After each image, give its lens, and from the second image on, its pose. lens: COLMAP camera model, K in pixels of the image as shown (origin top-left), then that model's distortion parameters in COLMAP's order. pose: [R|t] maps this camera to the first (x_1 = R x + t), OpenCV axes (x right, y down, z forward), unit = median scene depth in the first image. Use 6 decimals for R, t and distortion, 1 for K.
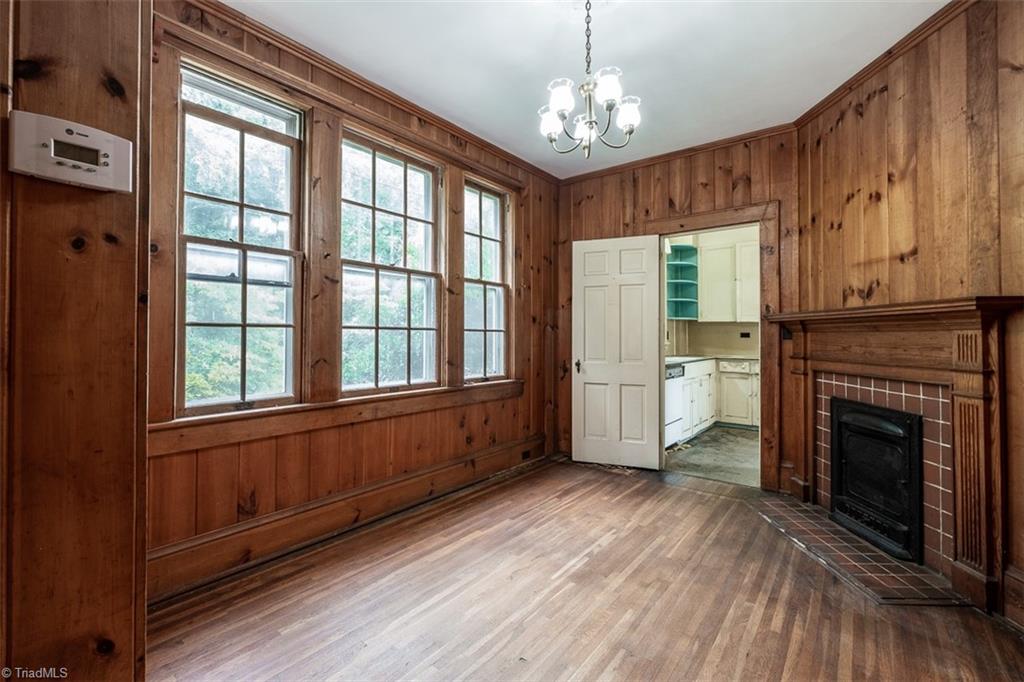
lens RADIAL K [[455.0, 0, 500.7], [0, 455.0, 340.3], [0, 0, 1]] dist [-0.001269, -0.000181]
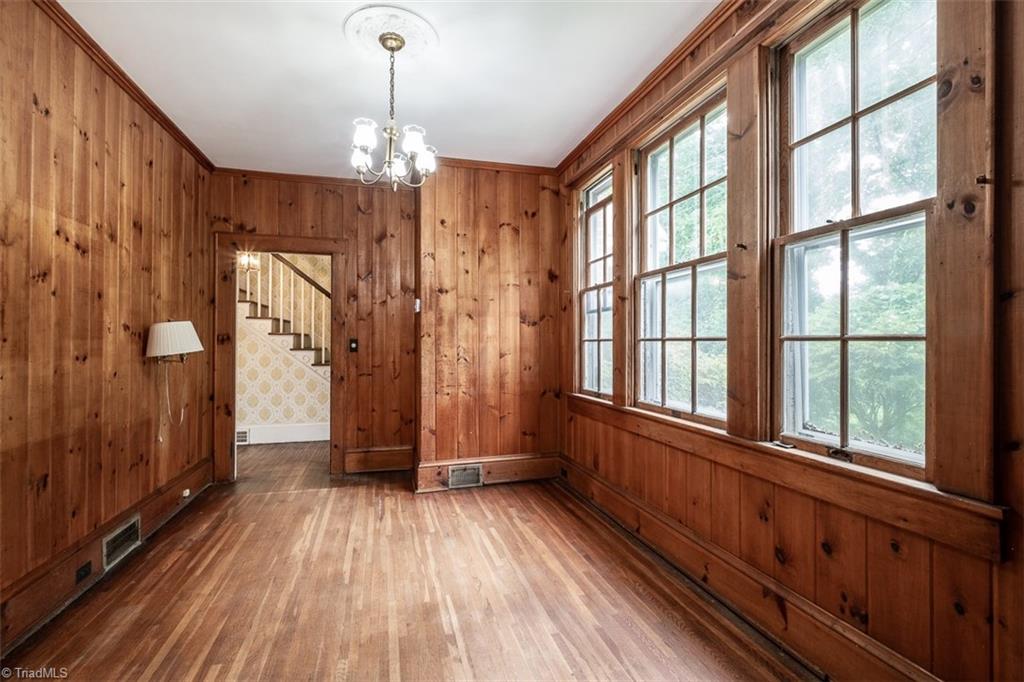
lens RADIAL K [[455.0, 0, 500.7], [0, 455.0, 340.3], [0, 0, 1]] dist [-0.001269, -0.000181]
pose [[-0.594587, -0.010818, -0.803958, 0.676122], [-0.011695, 0.999920, -0.004806, -0.018803], [0.803946, 0.006545, -0.594666, 1.345909]]
